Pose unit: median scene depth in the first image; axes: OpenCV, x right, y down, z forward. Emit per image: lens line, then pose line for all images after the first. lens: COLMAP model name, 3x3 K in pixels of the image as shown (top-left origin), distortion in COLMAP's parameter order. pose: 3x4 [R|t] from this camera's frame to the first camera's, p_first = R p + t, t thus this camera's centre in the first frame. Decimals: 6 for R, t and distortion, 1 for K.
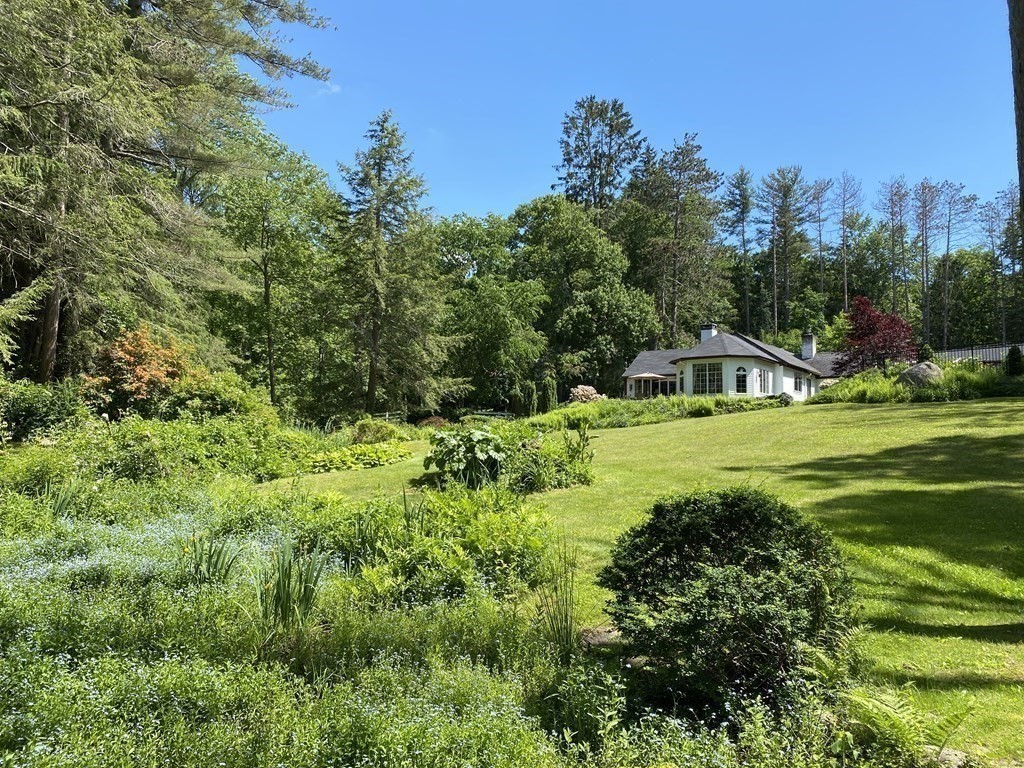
lens RADIAL K [[784.3, 0, 491.7], [0, 784.3, 388.3], [0, 0, 1]] dist [0.043510, -0.043885]
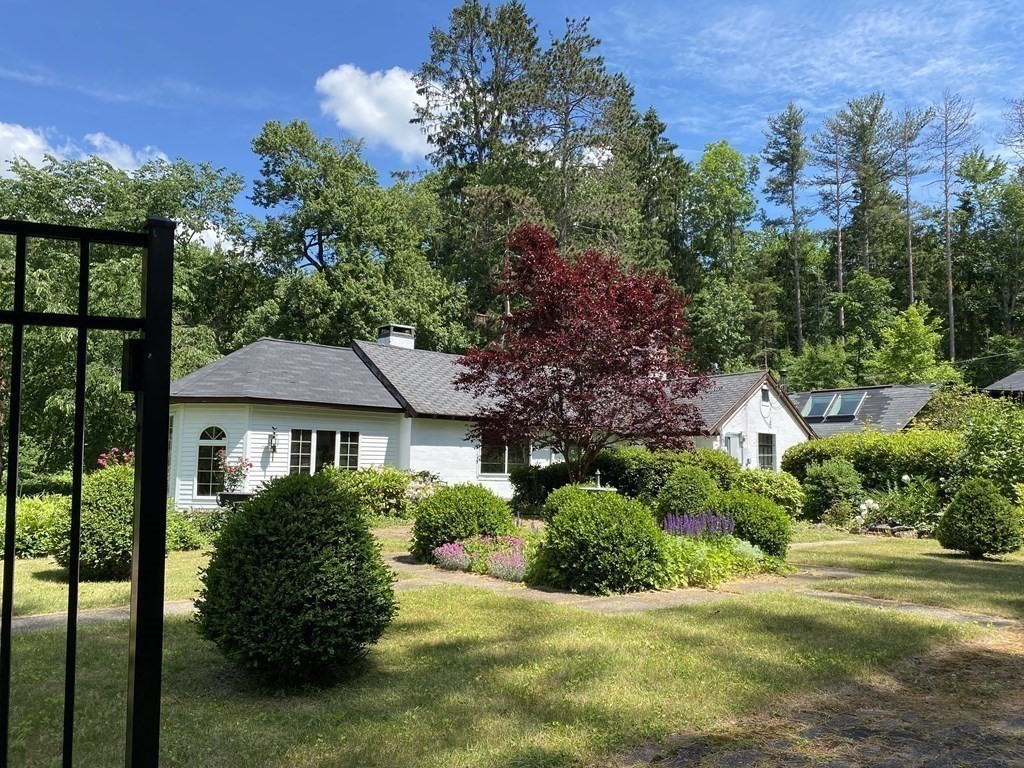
lens RADIAL K [[784.3, 0, 513.5], [0, 784.3, 391.6], [0, 0, 1]] dist [0.043510, -0.043885]
pose [[0.972485, -0.014424, -0.232520, 0.309690], [0.007828, 0.999541, -0.029266, -0.018104], [0.232835, 0.026641, 0.972151, 0.372563]]
